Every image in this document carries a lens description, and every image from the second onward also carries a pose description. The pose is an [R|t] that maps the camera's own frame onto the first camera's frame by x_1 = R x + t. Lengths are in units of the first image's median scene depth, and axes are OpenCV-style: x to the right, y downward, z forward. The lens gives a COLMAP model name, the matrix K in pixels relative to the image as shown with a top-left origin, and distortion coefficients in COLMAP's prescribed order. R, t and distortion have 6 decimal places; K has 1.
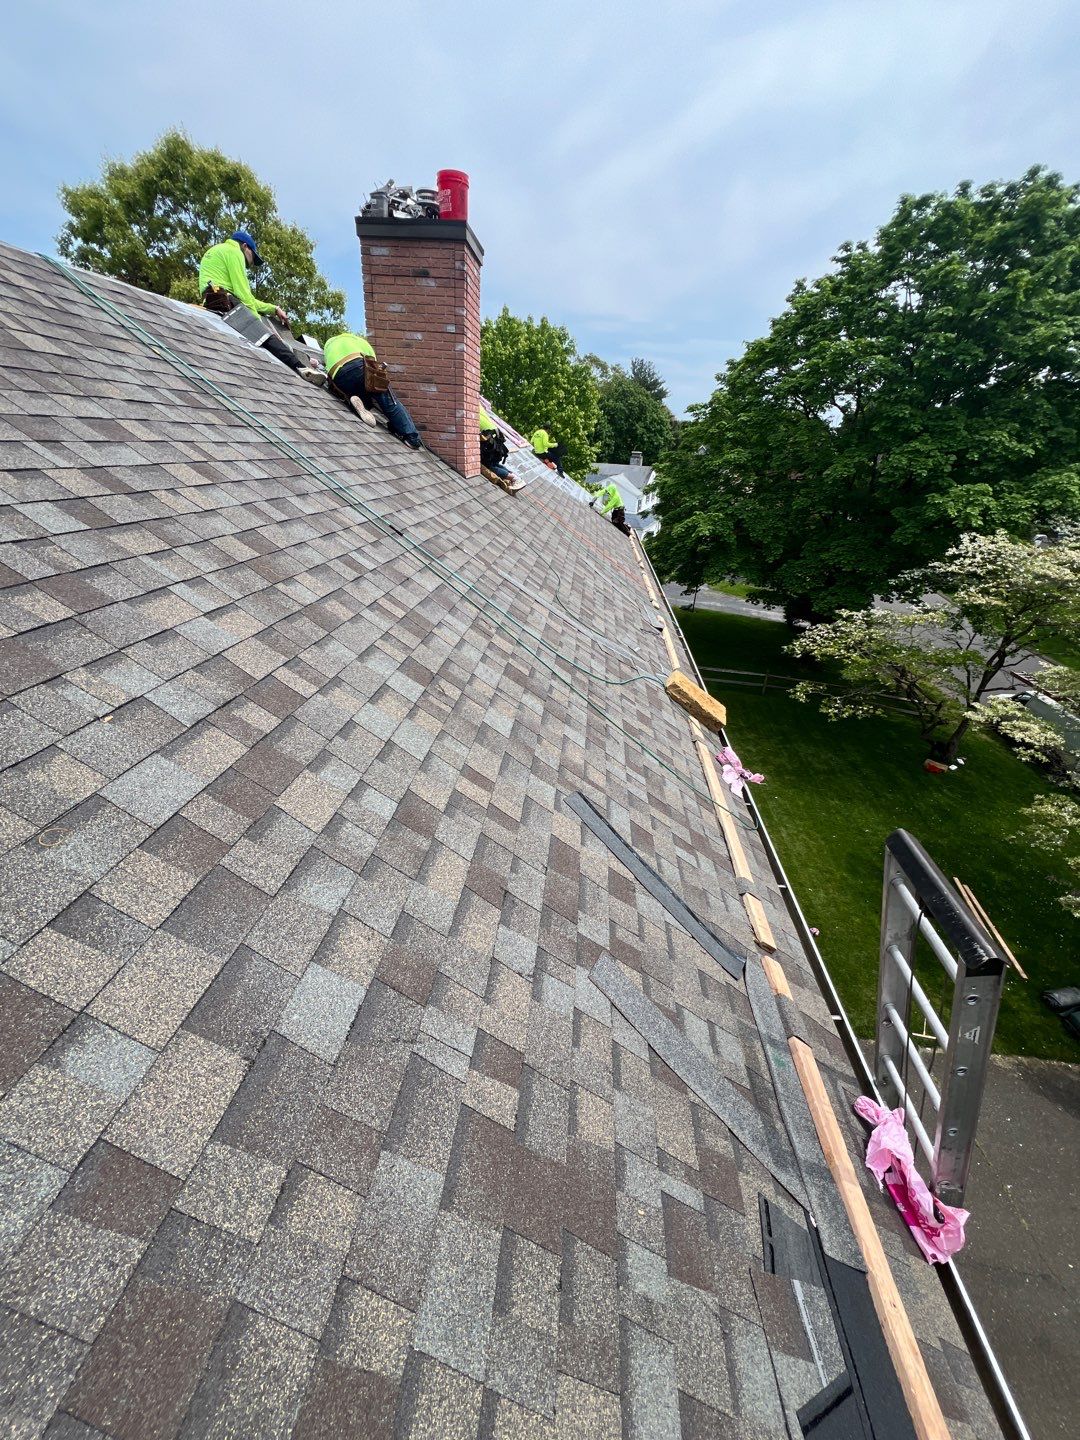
lens RADIAL K [[565.6, 0, 541.4], [0, 565.6, 719.5], [0, 0, 1]] dist [-0.007688, 0.001548]
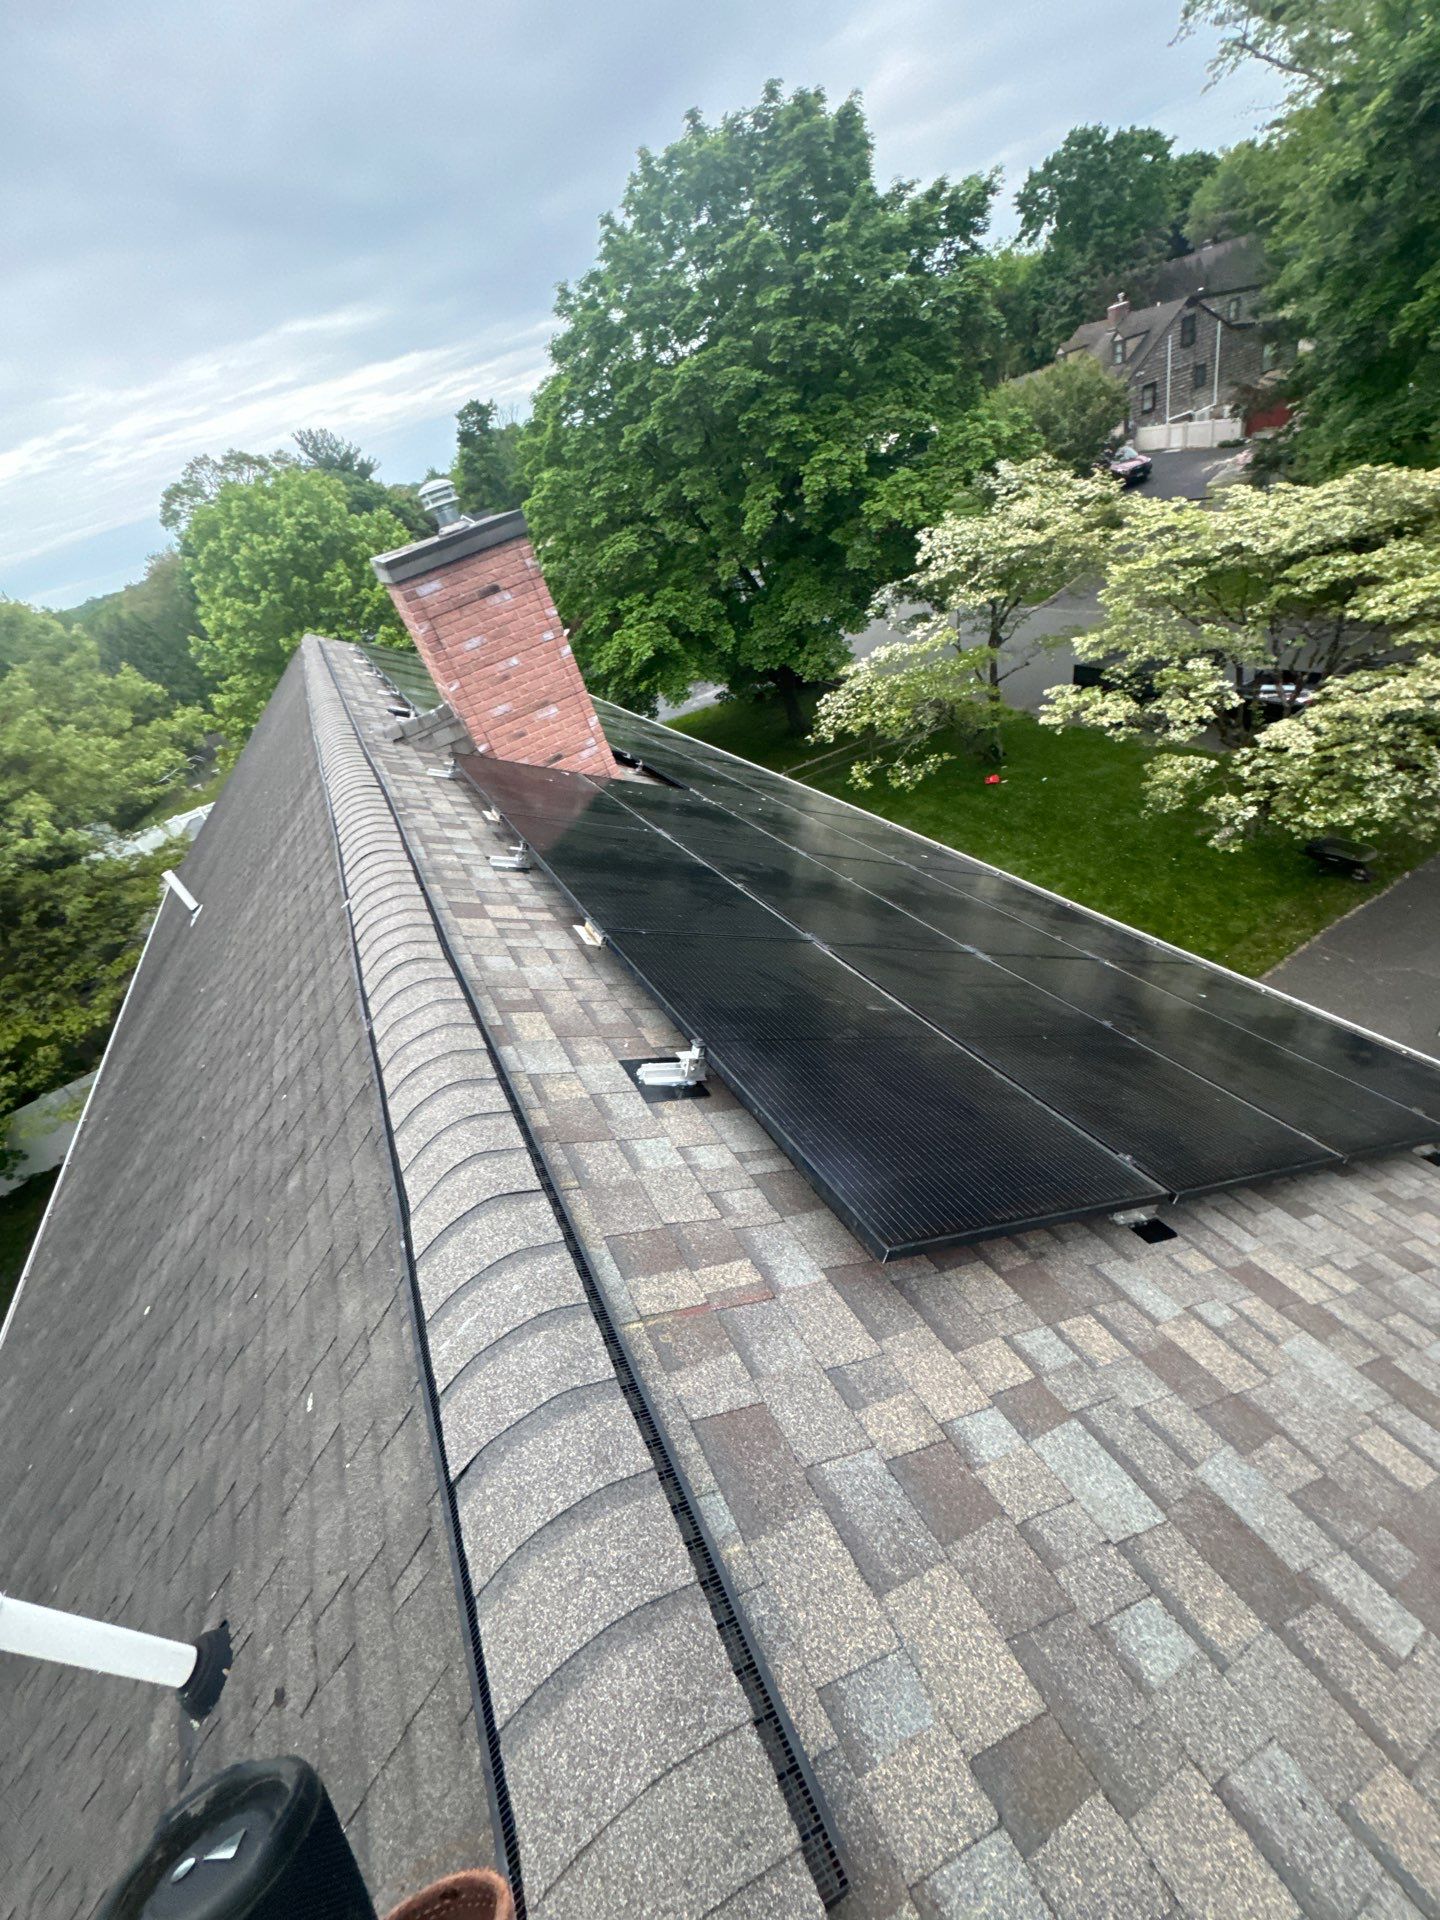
lens RADIAL K [[754.1, 0, 728.1], [0, 754.1, 966.6], [0, 0, 1]] dist [-0.007688, 0.001548]
pose [[0.789473, -0.553207, 0.265886, -1.256452], [0.522718, 0.833034, 0.181162, -0.919755], [-0.321712, -0.004039, 0.946829, -0.206267]]
